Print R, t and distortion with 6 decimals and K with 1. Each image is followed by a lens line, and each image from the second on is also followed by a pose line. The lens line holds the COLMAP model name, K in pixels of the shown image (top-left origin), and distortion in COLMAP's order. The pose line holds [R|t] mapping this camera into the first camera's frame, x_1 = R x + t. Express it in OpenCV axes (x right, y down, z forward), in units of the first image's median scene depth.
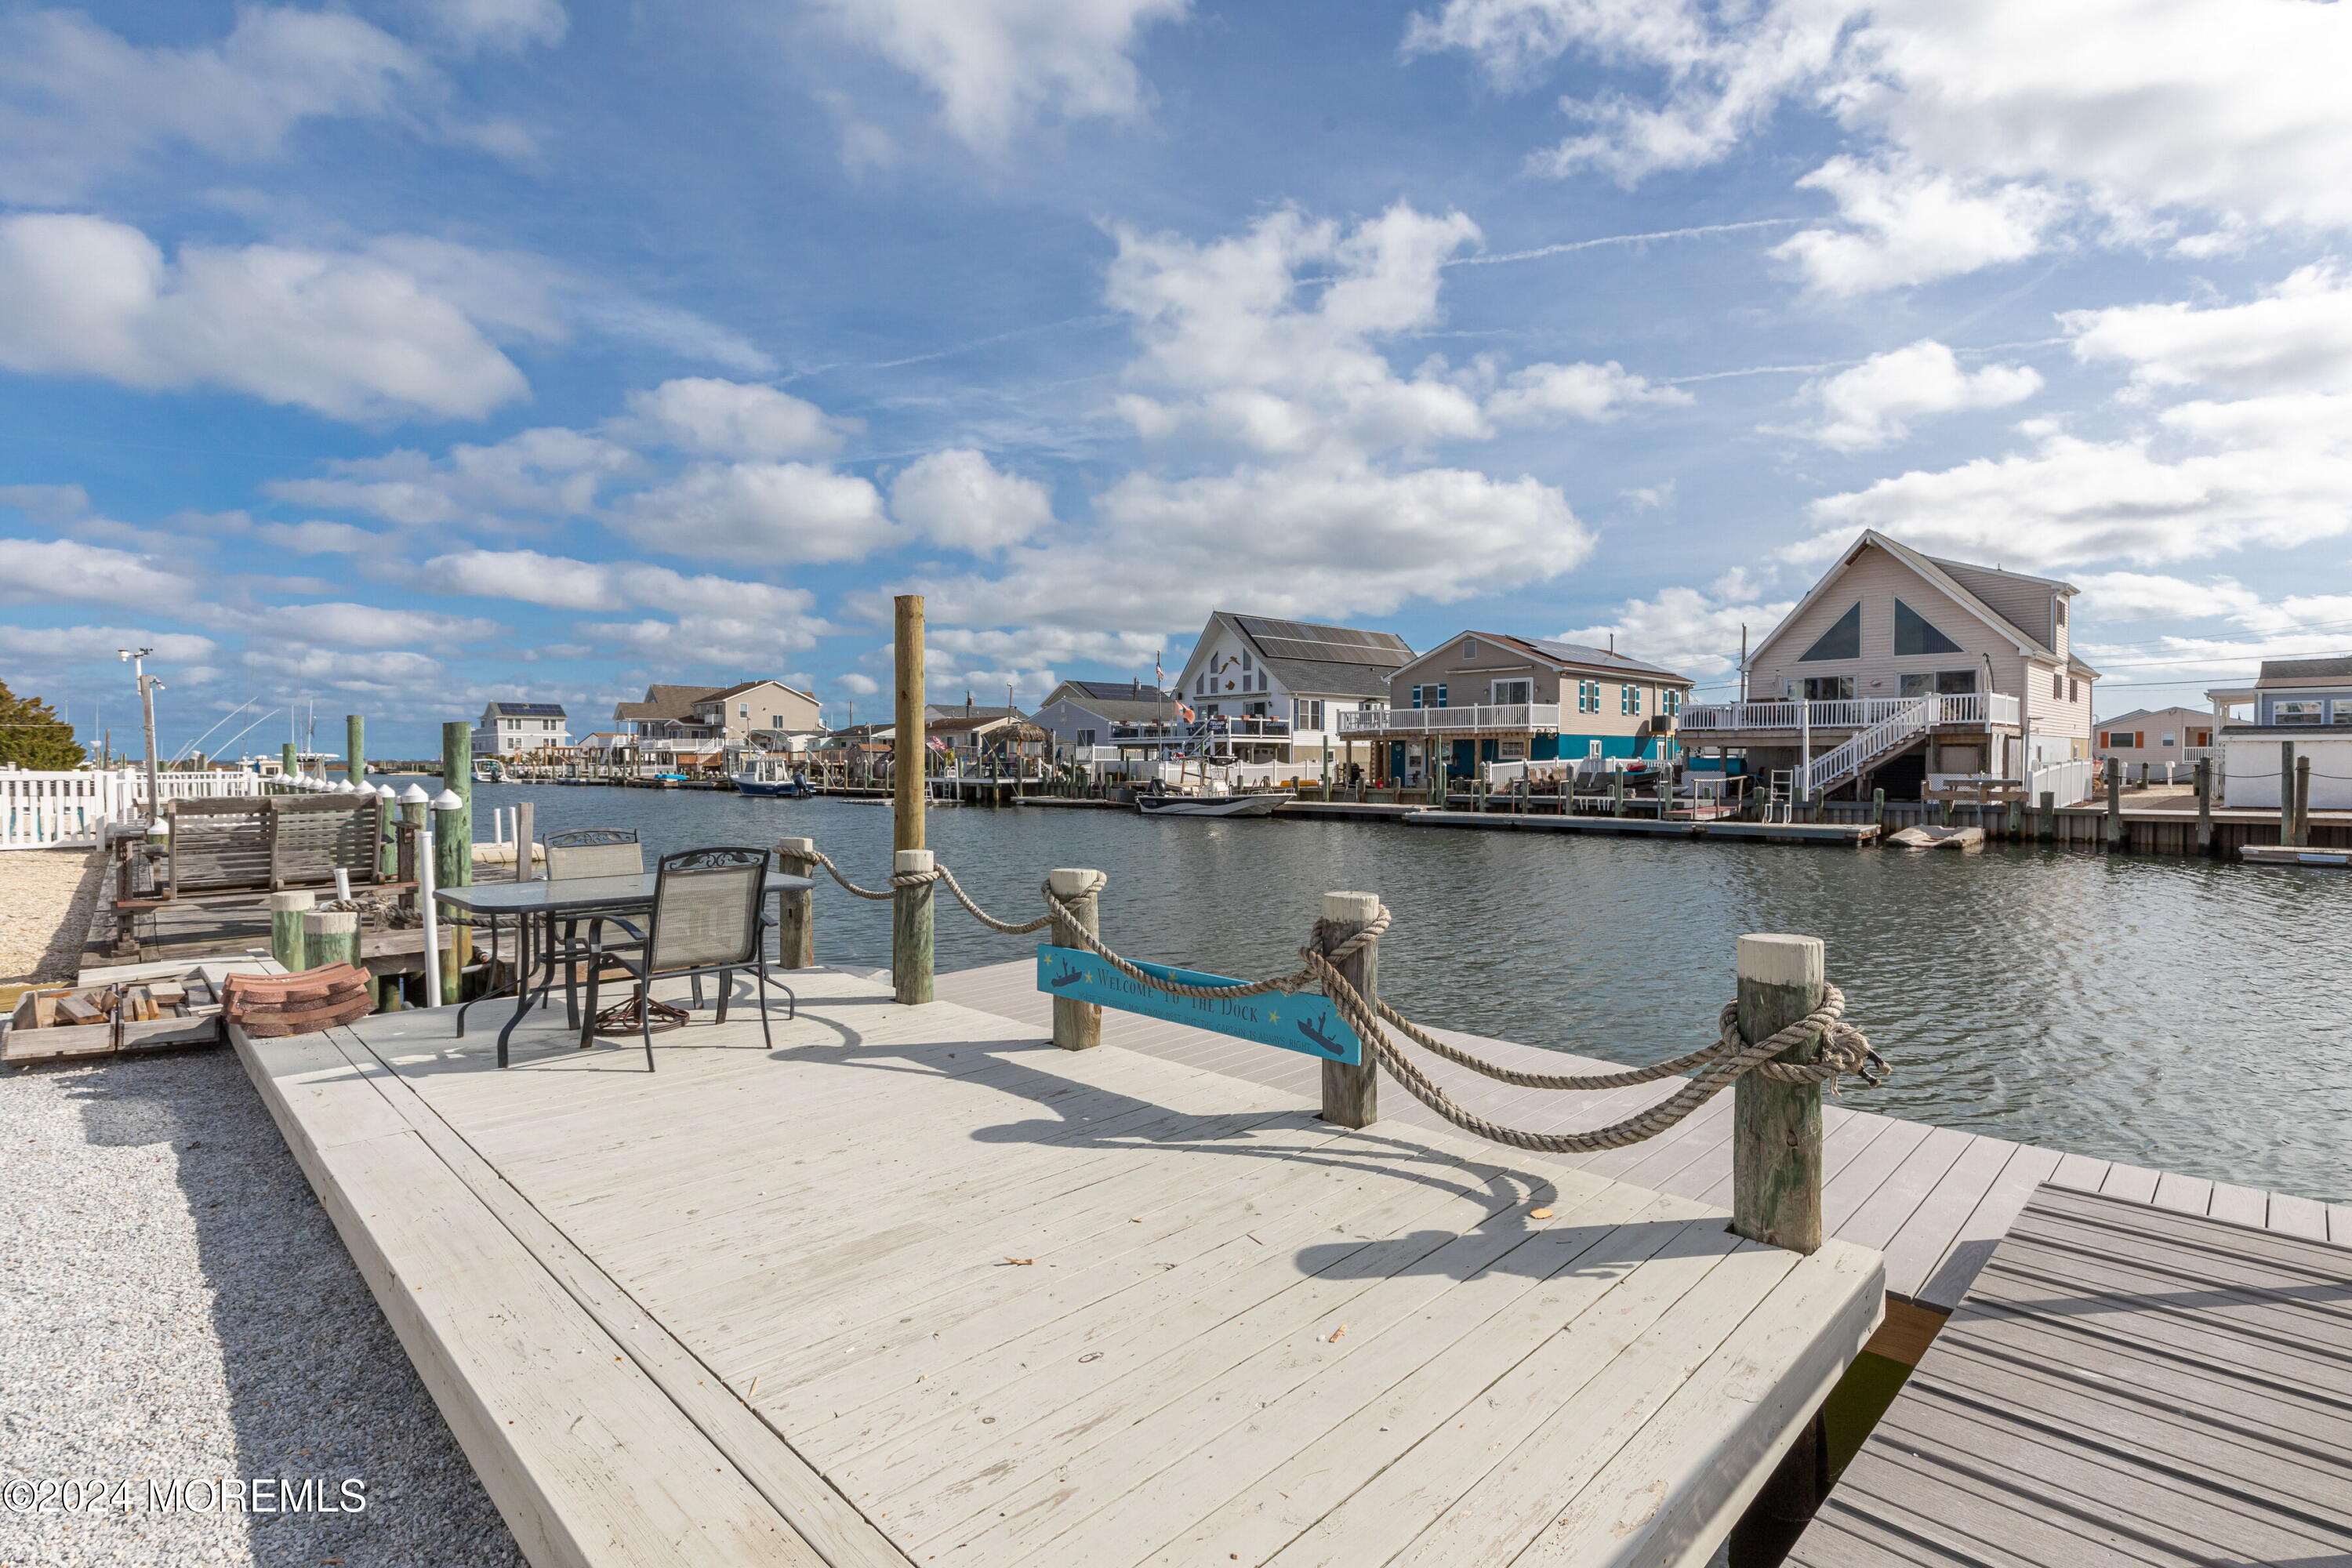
lens RADIAL K [[1115.3, 0, 1175.6], [0, 1115.3, 788.2], [0, 0, 1]] dist [-0.007115, 0.000645]
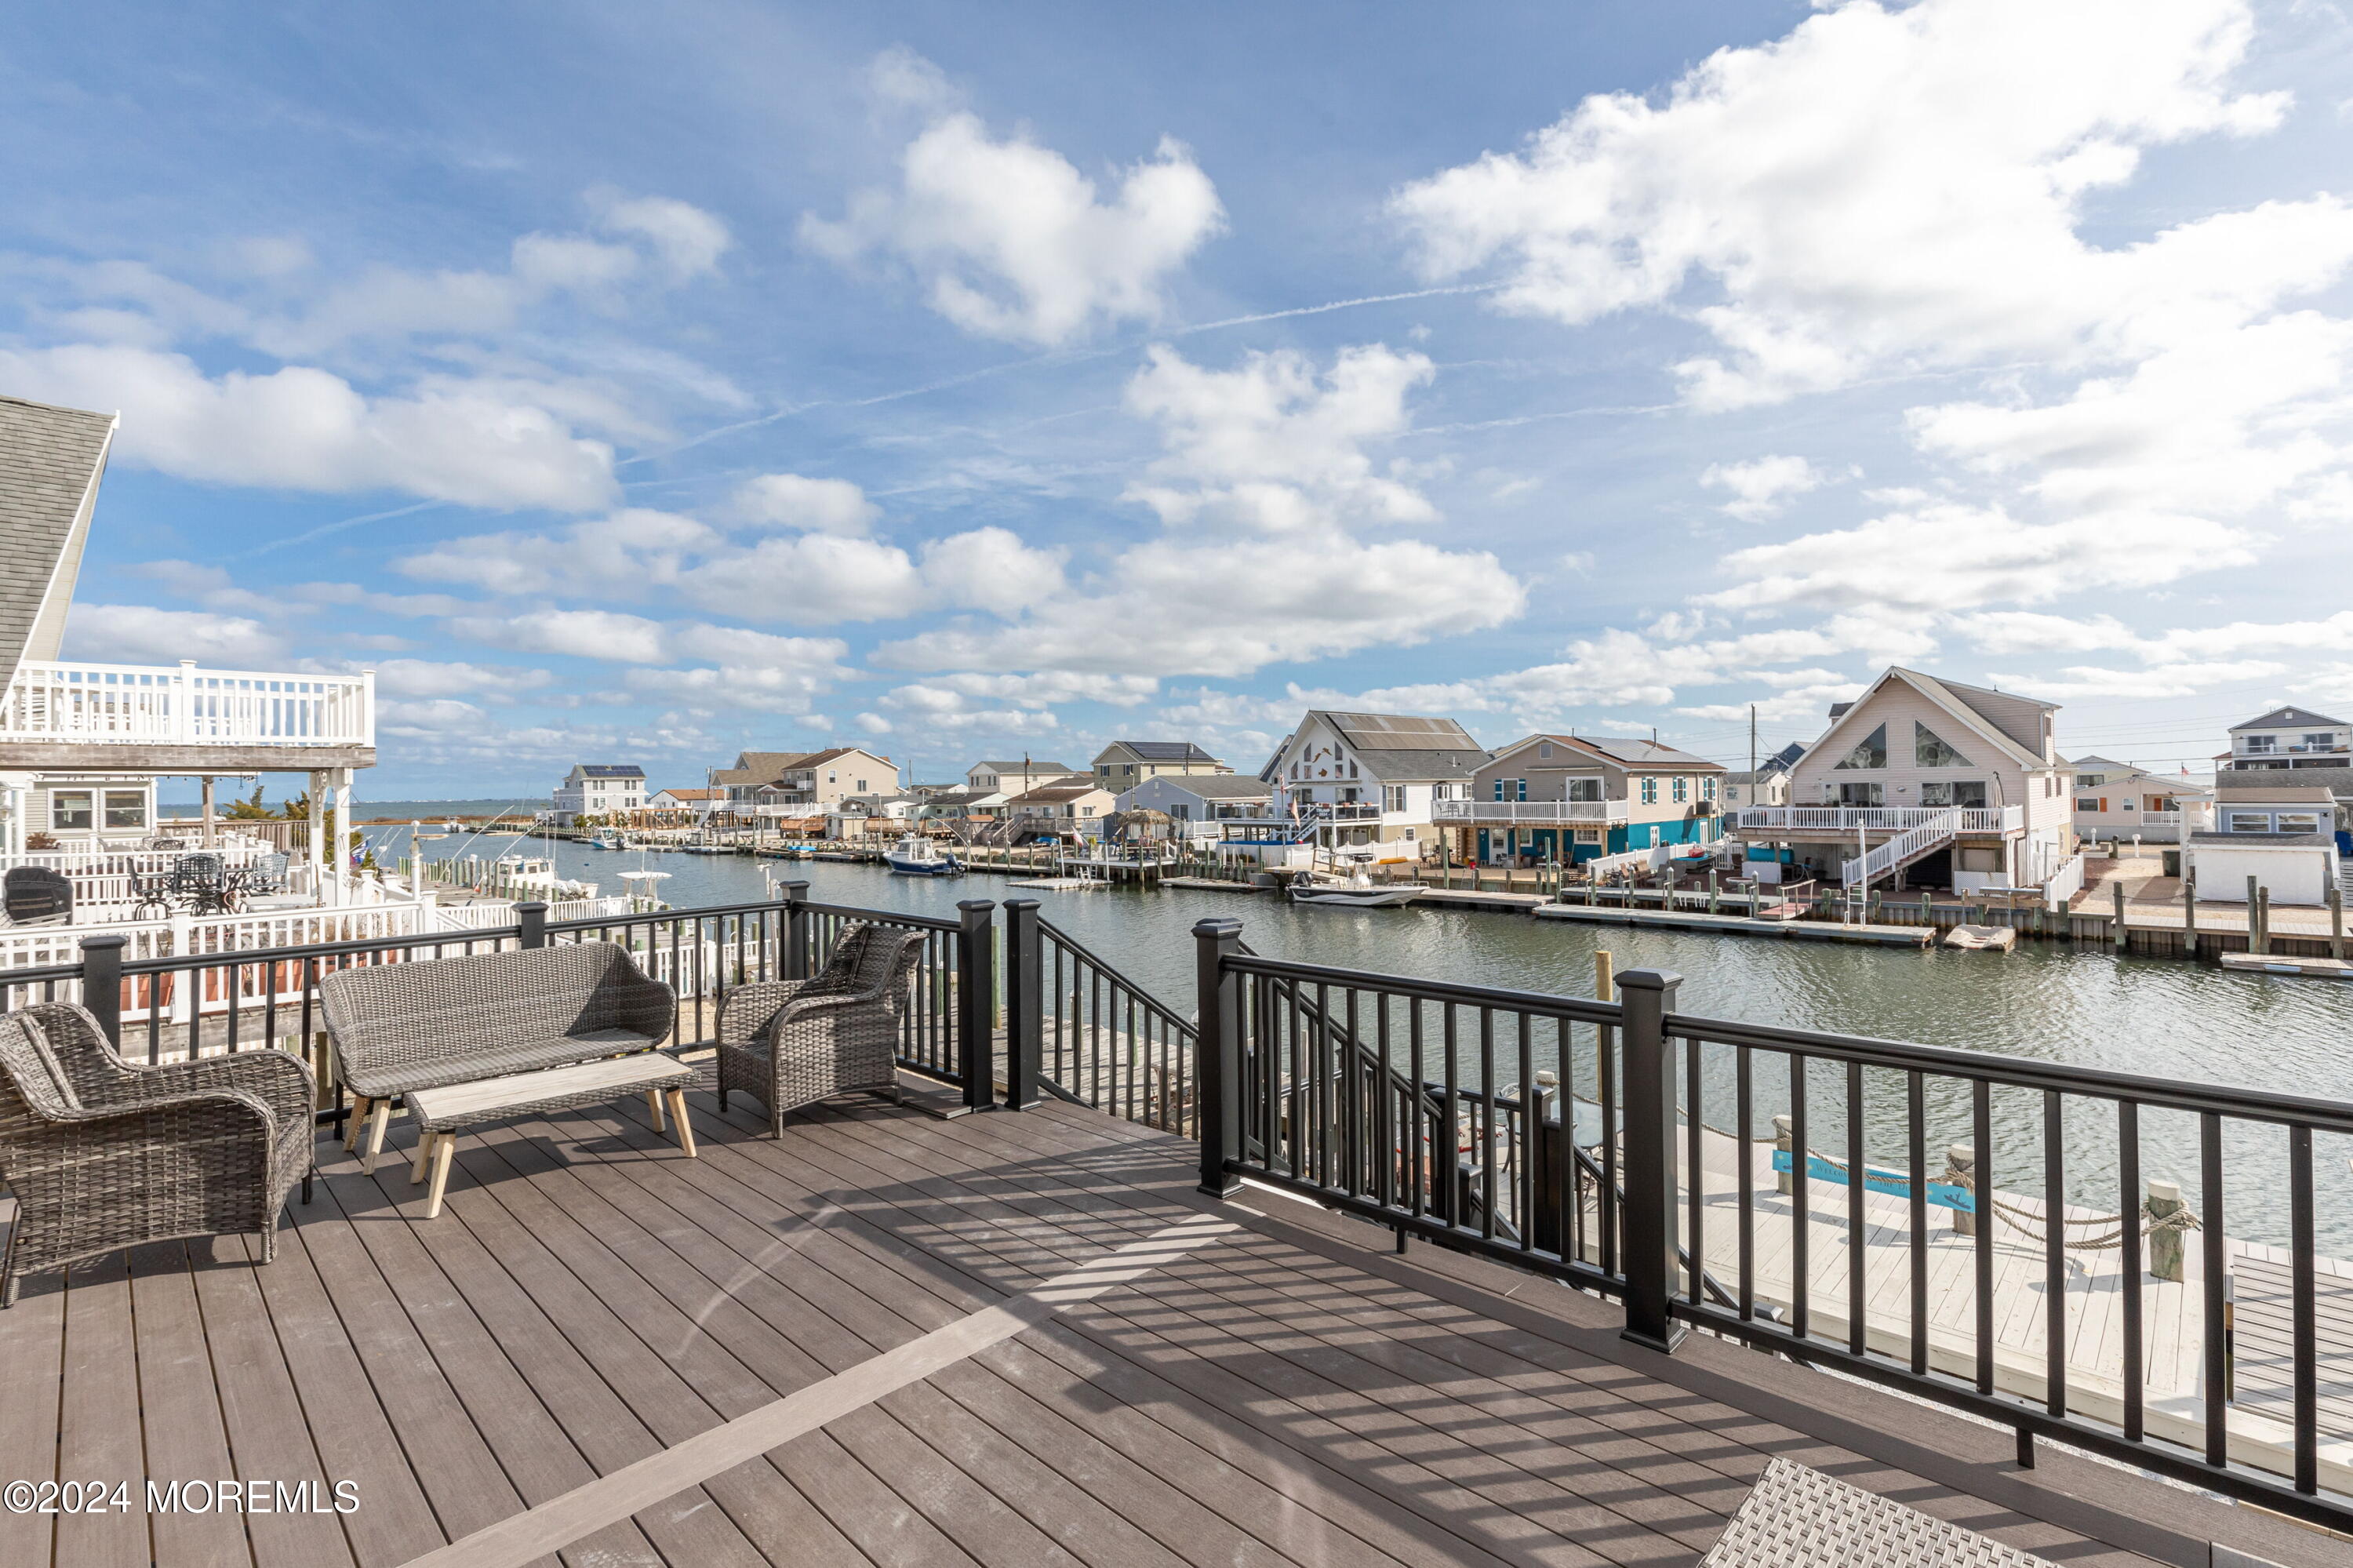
lens RADIAL K [[1065.0, 0, 1176.5], [0, 1065.0, 784.0], [0, 0, 1]] dist [0.000045, -0.000528]
pose [[0.999809, -0.014697, 0.012879, -0.087481], [0.015068, 0.999460, -0.029197, -0.037545], [-0.012443, 0.029386, 0.999491, -0.076966]]
